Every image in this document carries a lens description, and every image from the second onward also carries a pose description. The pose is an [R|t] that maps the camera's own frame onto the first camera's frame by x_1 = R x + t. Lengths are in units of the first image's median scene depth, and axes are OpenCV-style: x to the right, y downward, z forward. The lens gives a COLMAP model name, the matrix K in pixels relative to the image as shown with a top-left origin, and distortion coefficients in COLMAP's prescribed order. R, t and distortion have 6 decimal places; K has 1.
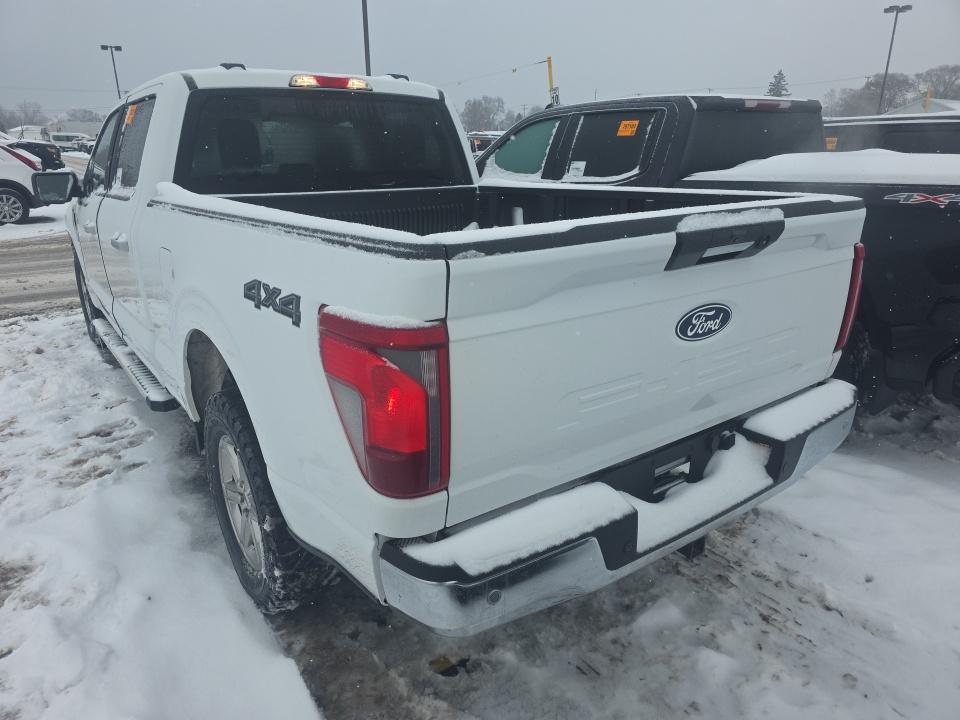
lens RADIAL K [[635.2, 0, 464.6], [0, 635.2, 366.4], [0, 0, 1]] dist [0.053078, -0.042288]
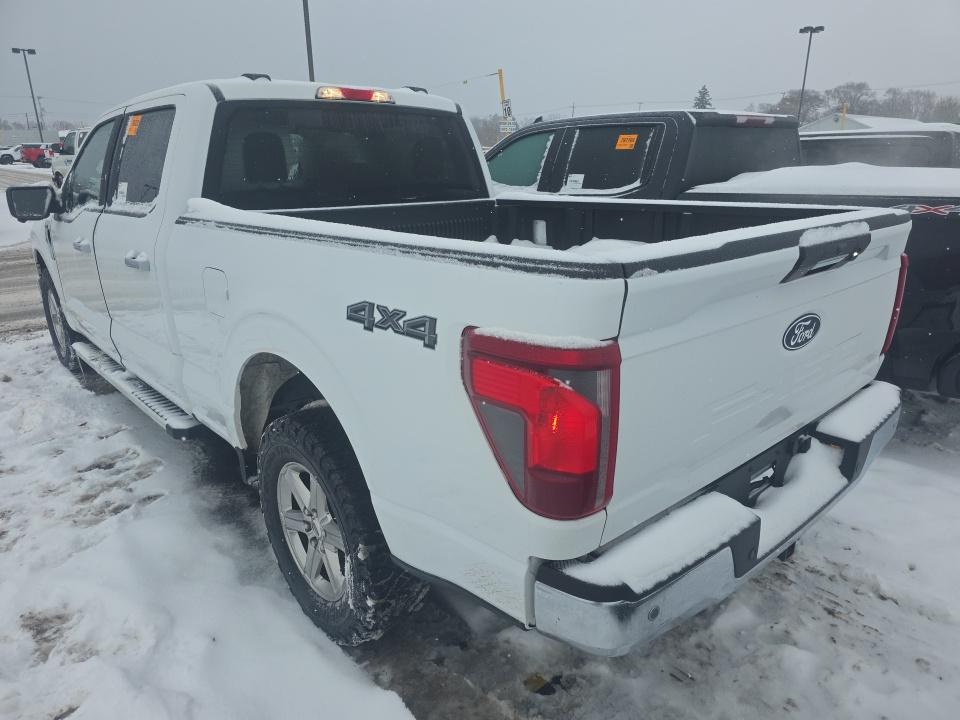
lens RADIAL K [[635.5, 0, 482.8], [0, 635.5, 370.4], [0, 0, 1]] dist [0.051403, -0.039576]
pose [[0.993357, -0.034216, 0.109865, -0.191716], [0.035172, 0.999358, -0.006770, -0.013232], [-0.109563, 0.010589, 0.993923, 0.016388]]
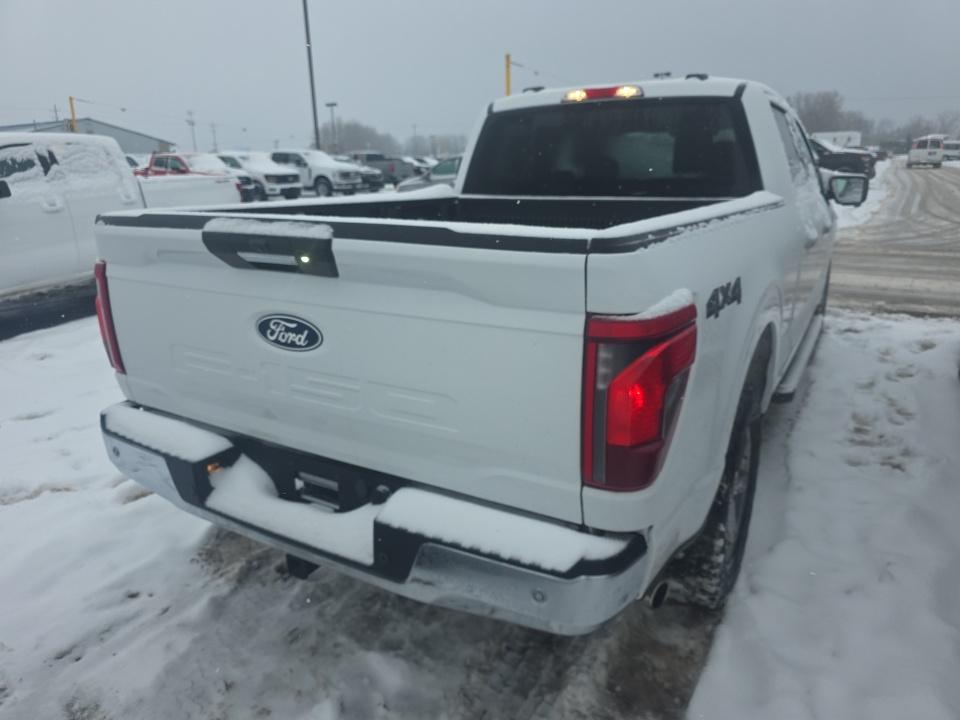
lens RADIAL K [[641.6, 0, 480.0], [0, 641.6, 360.0], [0, 0, 1]] dist [0.056481, -0.048229]
pose [[0.407675, 0.261977, -0.874739, 1.022346], [-0.283040, 0.947032, 0.151717, -0.195906], [0.868153, 0.185735, 0.460232, 0.604071]]
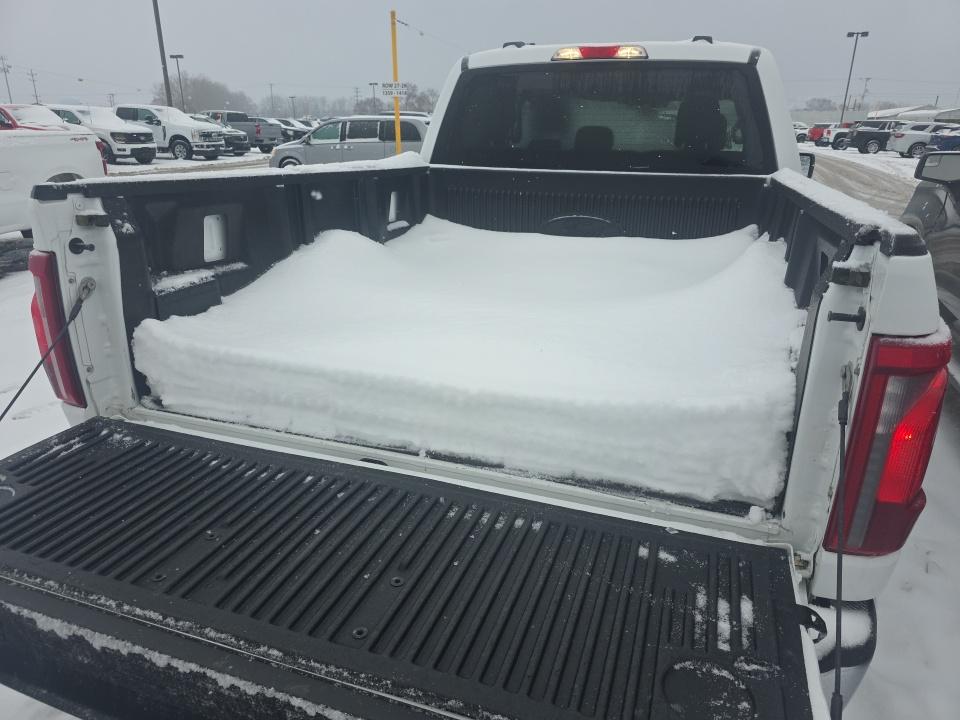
lens RADIAL K [[635.5, 0, 482.8], [0, 635.5, 370.4], [0, 0, 1]] dist [0.051403, -0.039576]
pose [[0.579120, 0.295717, -0.759718, 0.742571], [-0.280719, 0.947237, 0.154720, -0.148419], [0.765387, 0.123666, 0.631577, 0.482997]]
